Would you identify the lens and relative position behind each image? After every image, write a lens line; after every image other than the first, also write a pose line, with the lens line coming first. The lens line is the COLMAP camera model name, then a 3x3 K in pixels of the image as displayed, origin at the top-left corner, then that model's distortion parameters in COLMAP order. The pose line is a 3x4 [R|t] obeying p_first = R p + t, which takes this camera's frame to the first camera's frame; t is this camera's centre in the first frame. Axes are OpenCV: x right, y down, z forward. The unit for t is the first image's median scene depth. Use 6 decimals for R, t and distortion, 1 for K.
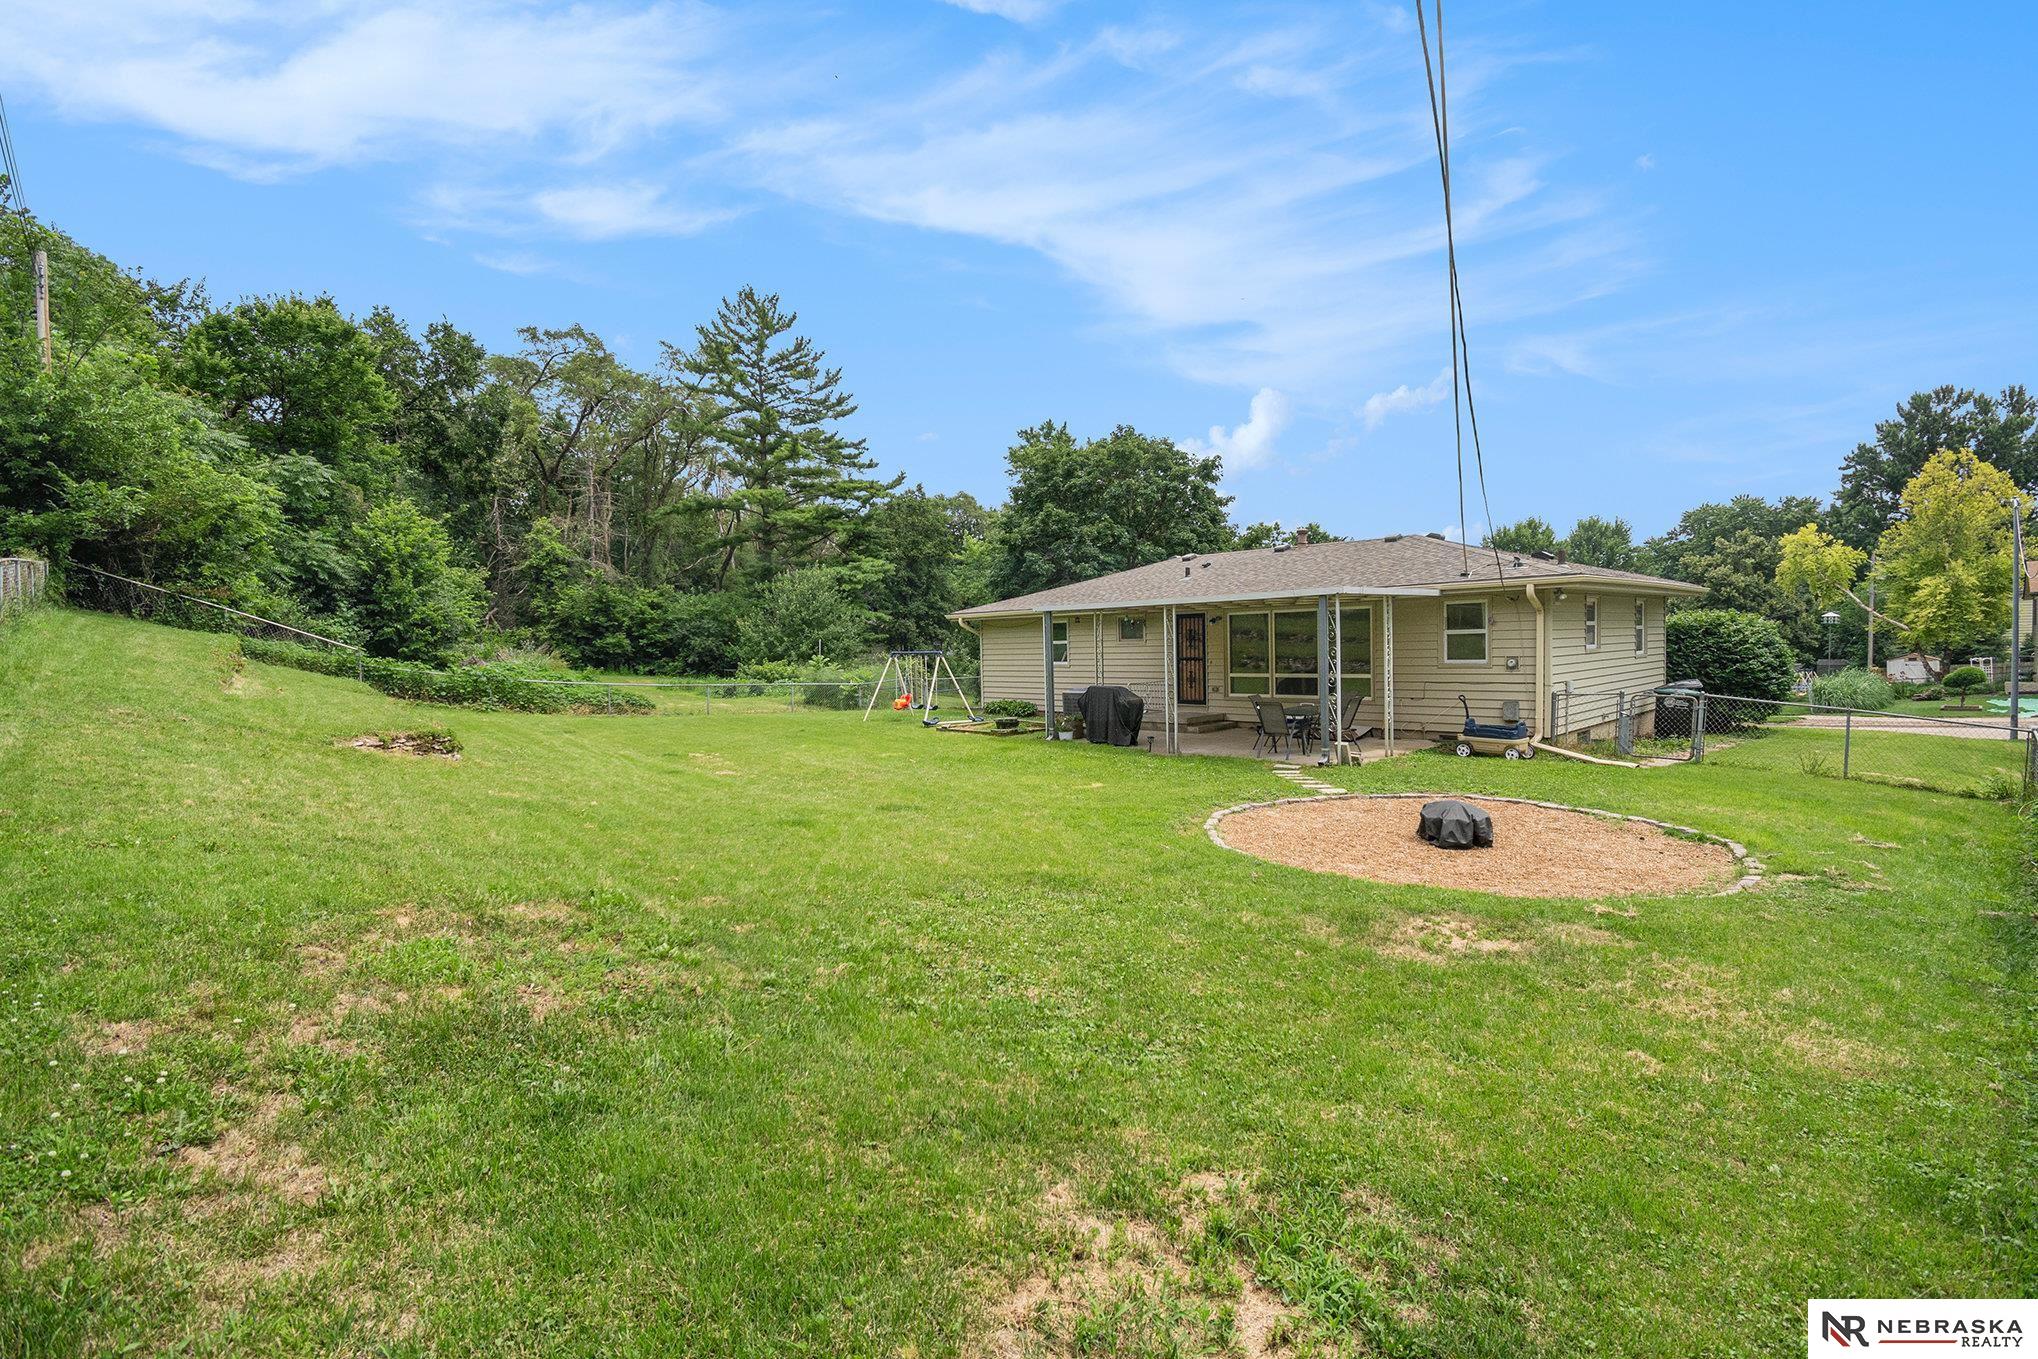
lens RADIAL K [[899.7, 0, 1008.8], [0, 899.7, 674.7], [0, 0, 1]] dist [-0.003199, -0.000670]
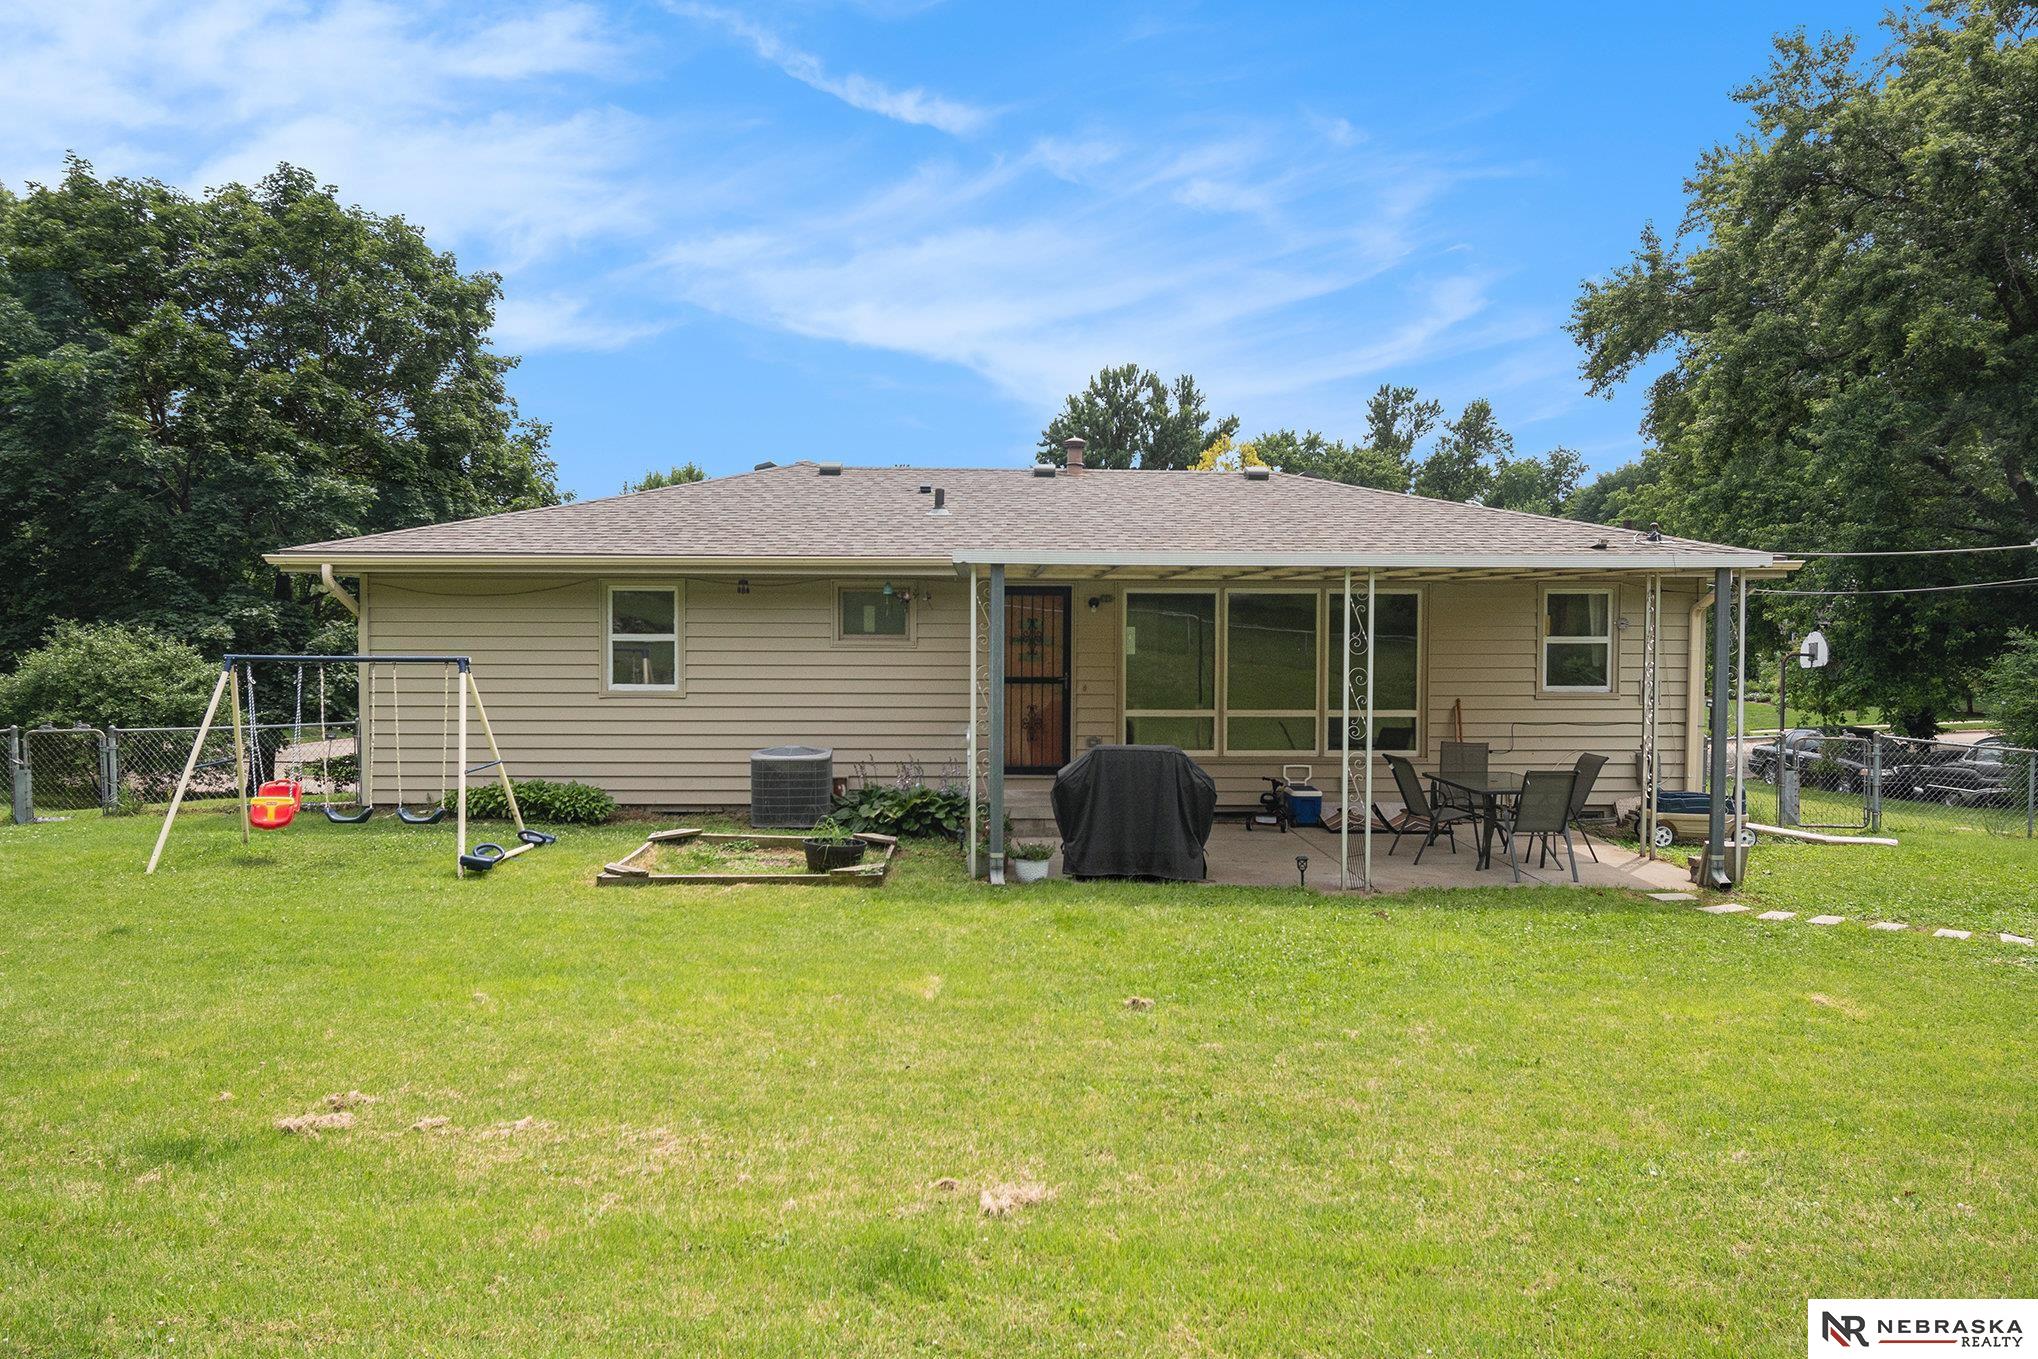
lens RADIAL K [[1452.7, 0, 1018.8], [0, 1452.7, 680.1], [0, 0, 1]] dist [-0.002740, -0.002005]
pose [[0.673663, 0.000456, 0.739039, -0.388010], [0.004981, 0.999974, -0.005158, -0.014218], [-0.739022, 0.007156, 0.673643, 0.492115]]
